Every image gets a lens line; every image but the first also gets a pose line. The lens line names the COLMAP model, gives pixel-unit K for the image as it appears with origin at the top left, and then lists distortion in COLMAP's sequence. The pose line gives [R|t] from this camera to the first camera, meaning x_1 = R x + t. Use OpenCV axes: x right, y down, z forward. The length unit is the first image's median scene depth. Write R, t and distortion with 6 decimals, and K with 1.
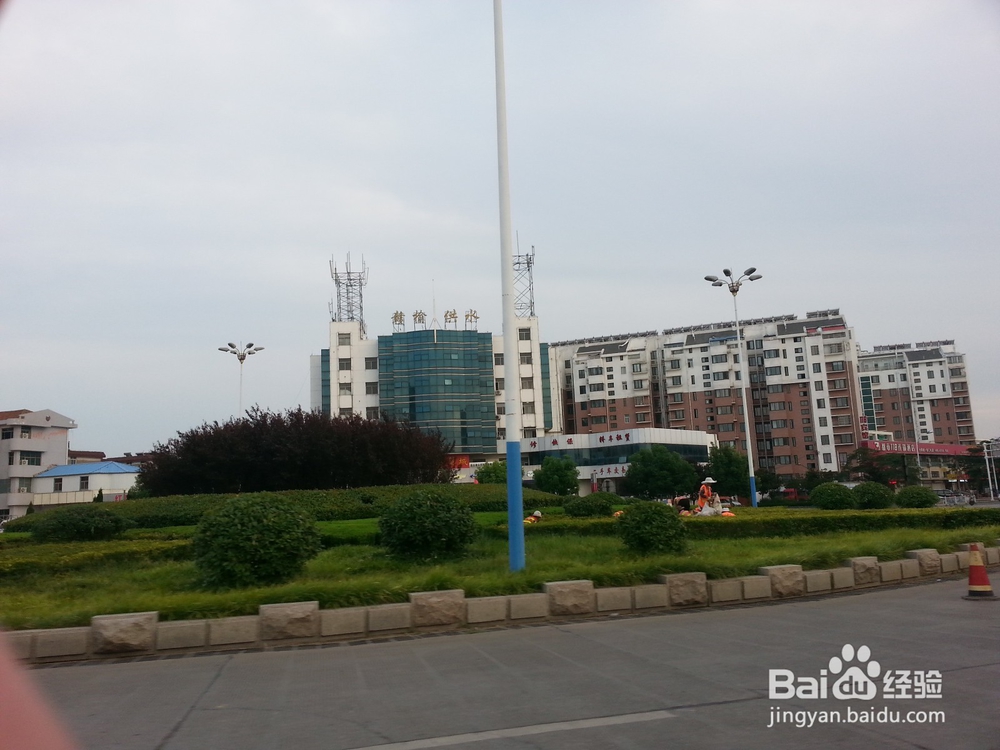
lens RADIAL K [[665.7, 0, 500.0], [0, 665.7, 375.0], [0, 0, 1]] dist [0.002899, -0.071580]
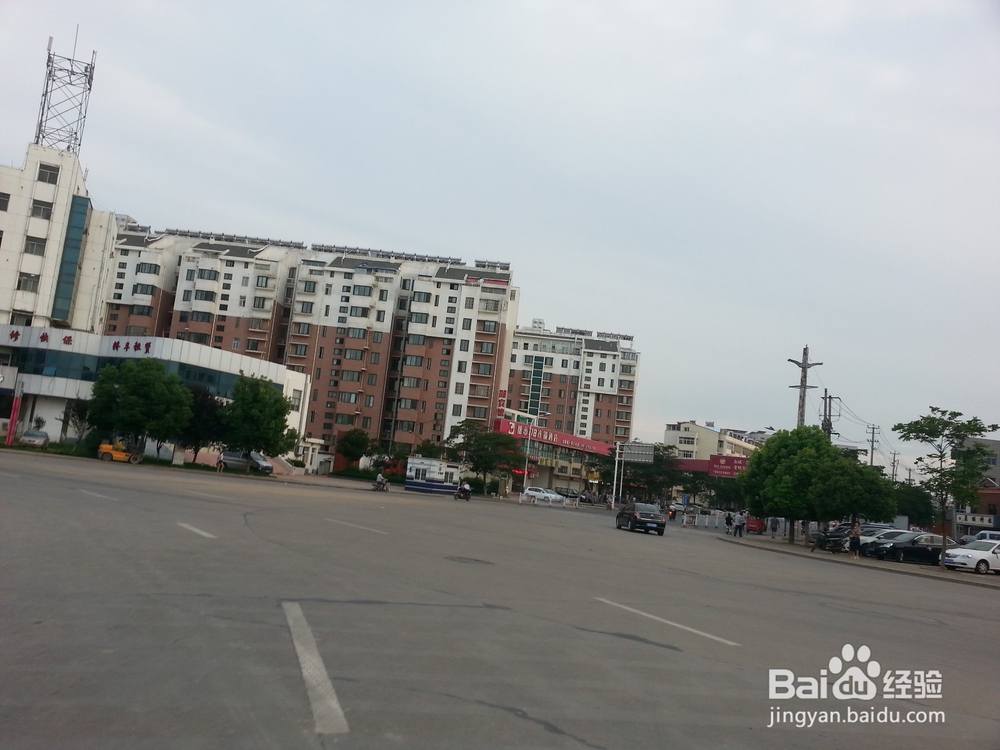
lens RADIAL K [[665.7, 0, 500.0], [0, 665.7, 375.0], [0, 0, 1]] dist [0.002899, -0.071580]
pose [[0.919651, 0.185913, 0.345947, 0.218443], [-0.204202, 0.978784, 0.016841, 0.026654], [-0.335476, -0.086131, 0.938103, 0.181925]]
